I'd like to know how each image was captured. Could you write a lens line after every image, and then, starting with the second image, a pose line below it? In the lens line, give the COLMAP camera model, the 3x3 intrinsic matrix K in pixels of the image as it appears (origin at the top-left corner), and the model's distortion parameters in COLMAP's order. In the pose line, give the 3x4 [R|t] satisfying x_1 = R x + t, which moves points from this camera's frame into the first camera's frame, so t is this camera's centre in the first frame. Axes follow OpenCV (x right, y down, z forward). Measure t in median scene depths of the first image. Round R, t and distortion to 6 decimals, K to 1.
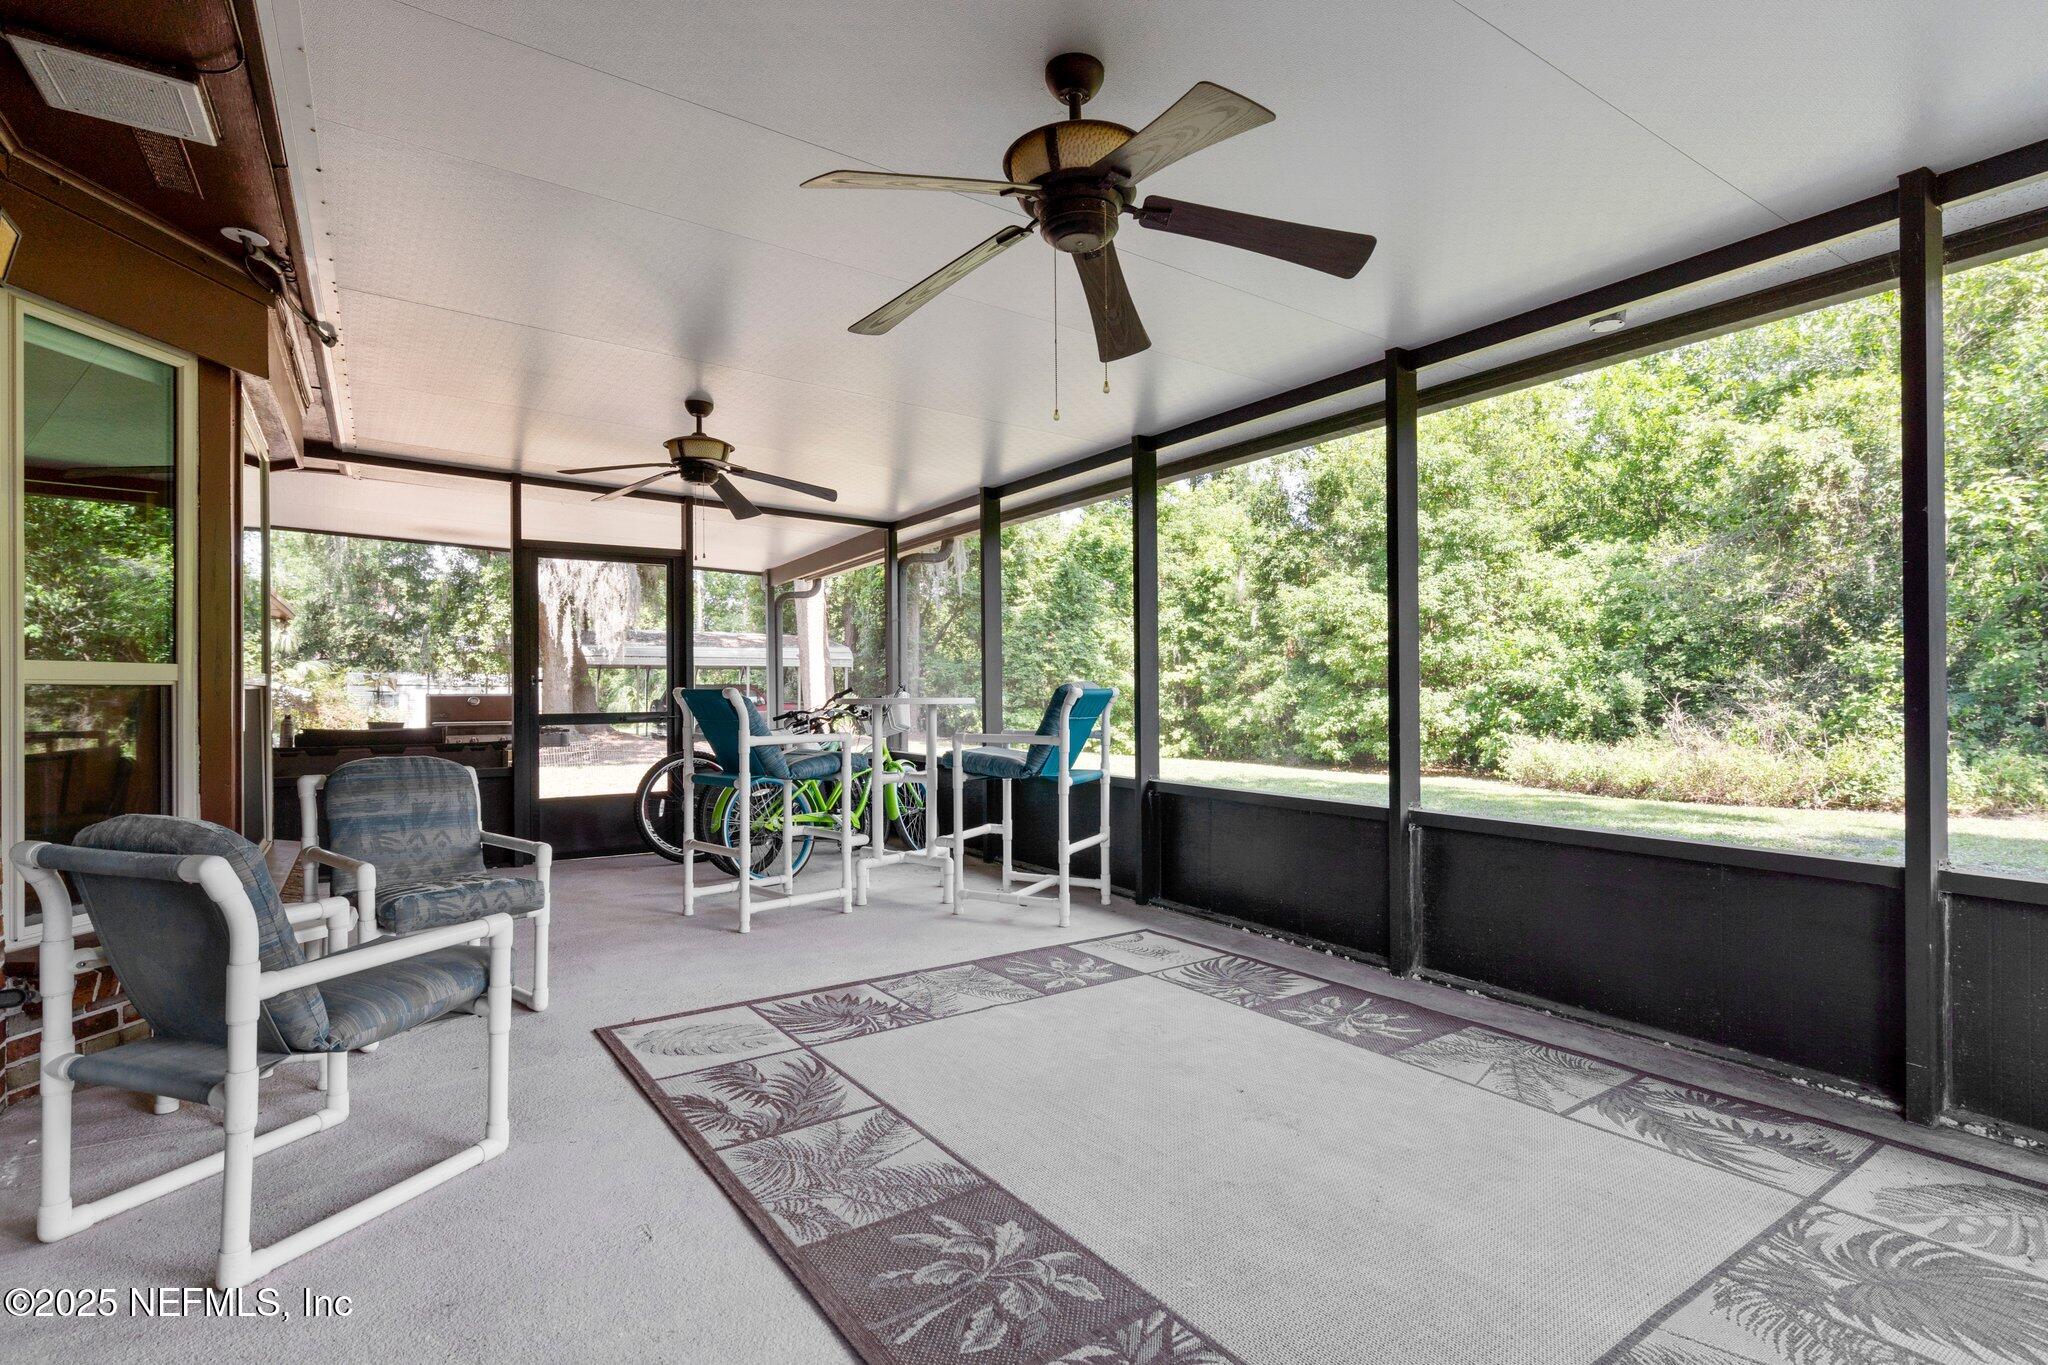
lens RADIAL K [[996.5, 0, 1030.7], [0, 996.5, 693.5], [0, 0, 1]] dist [-0.000670, 0.000958]
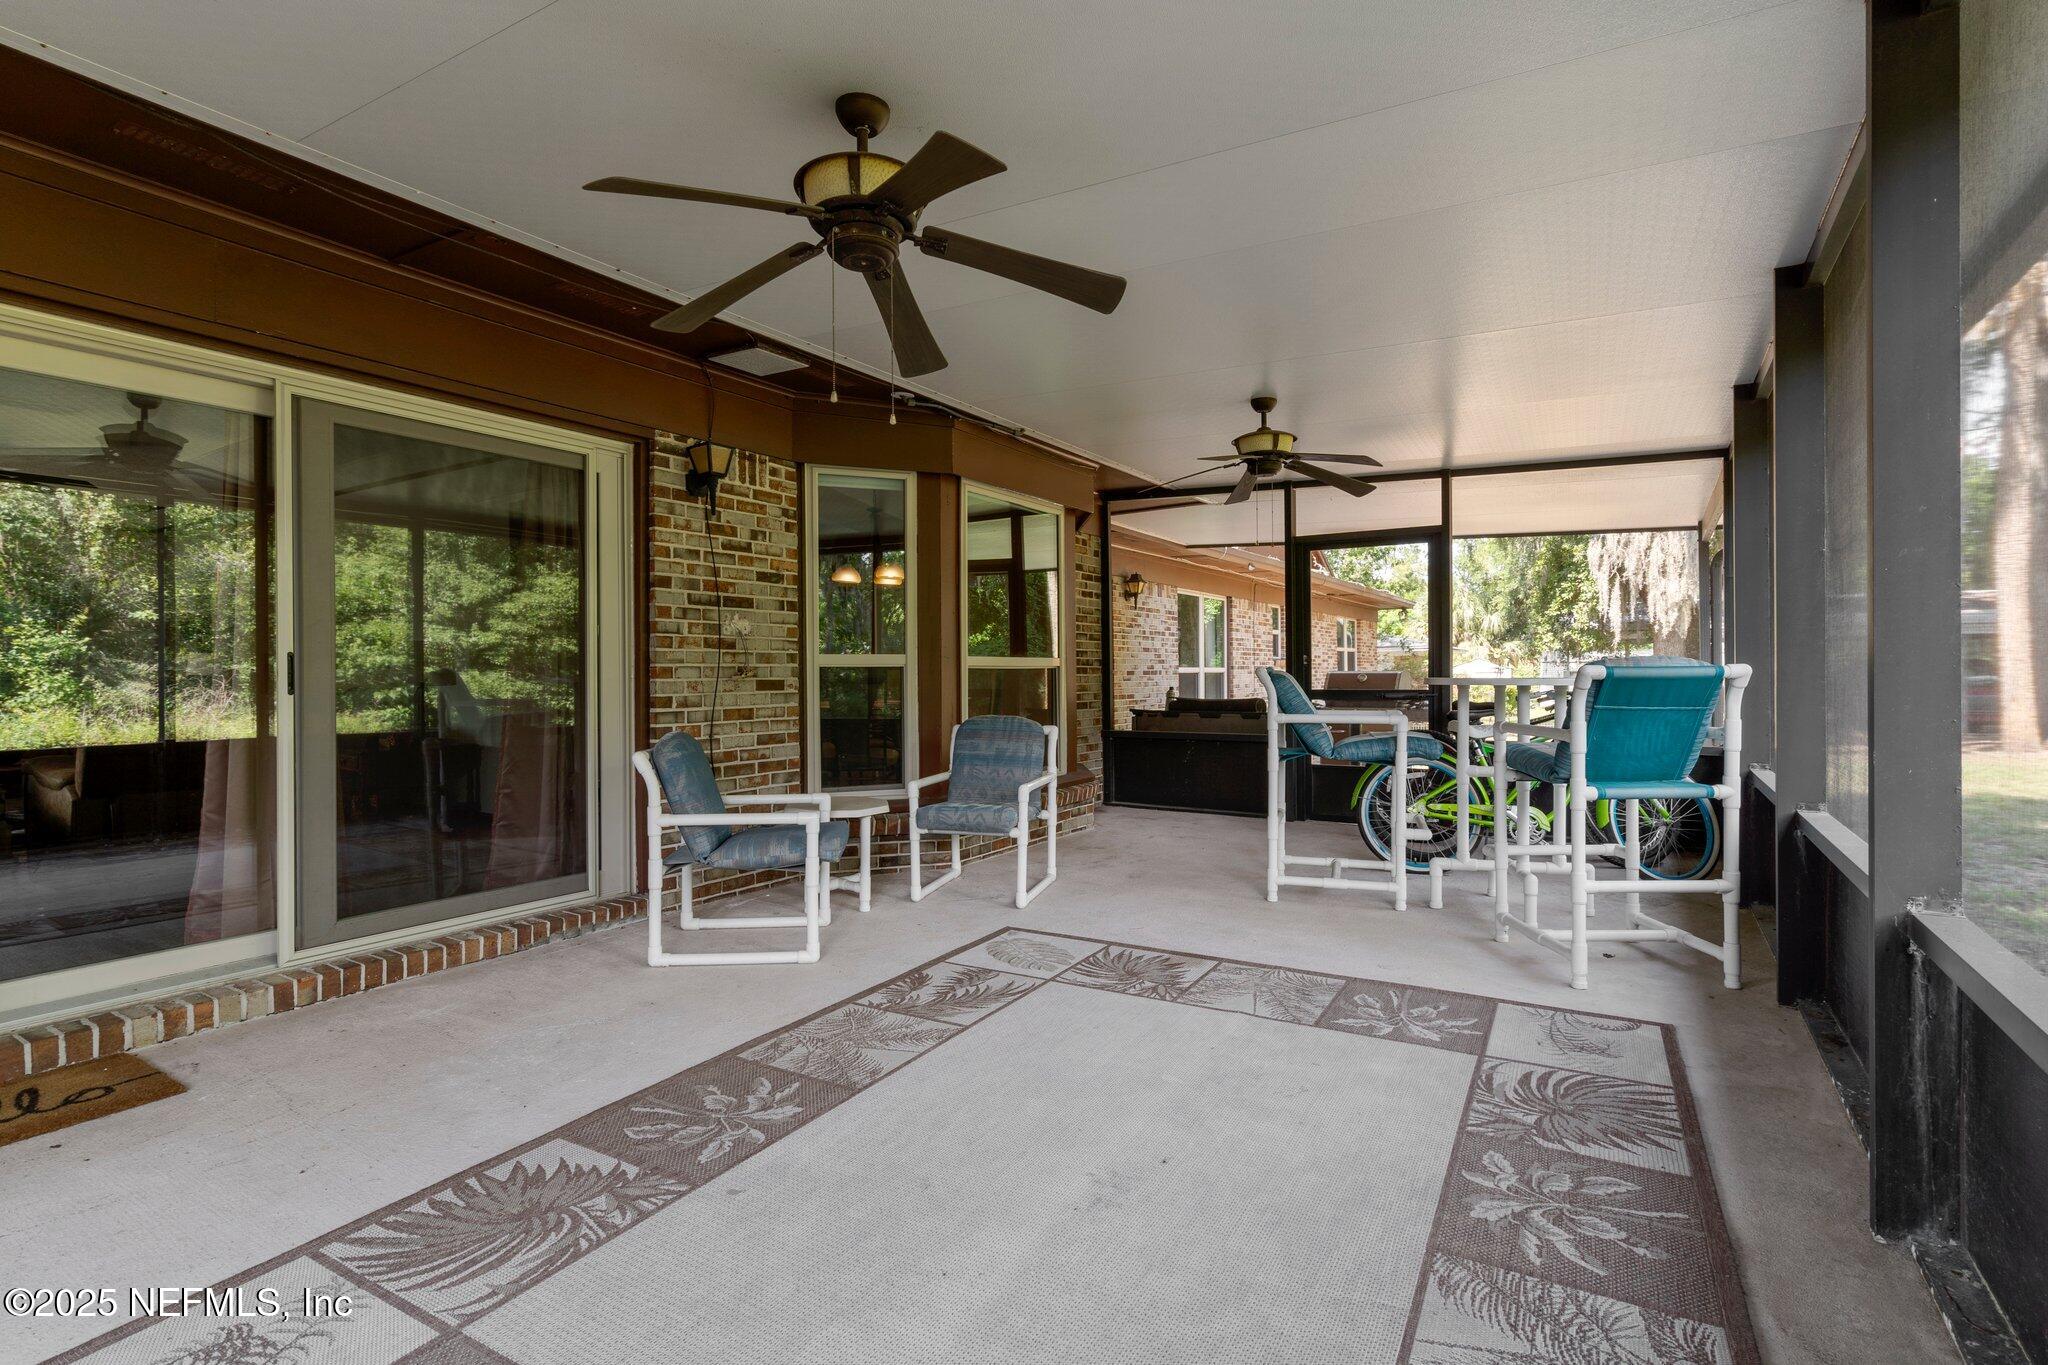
lens RADIAL K [[981.8, 0, 1030.3], [0, 981.8, 670.9], [0, 0, 1]] dist [-0.000311, -0.001013]
pose [[0.425992, -0.001060, -0.904726, 0.646542], [0.002159, 0.999998, -0.000155, -0.001187], [0.904724, -0.001888, 0.425994, 0.407202]]
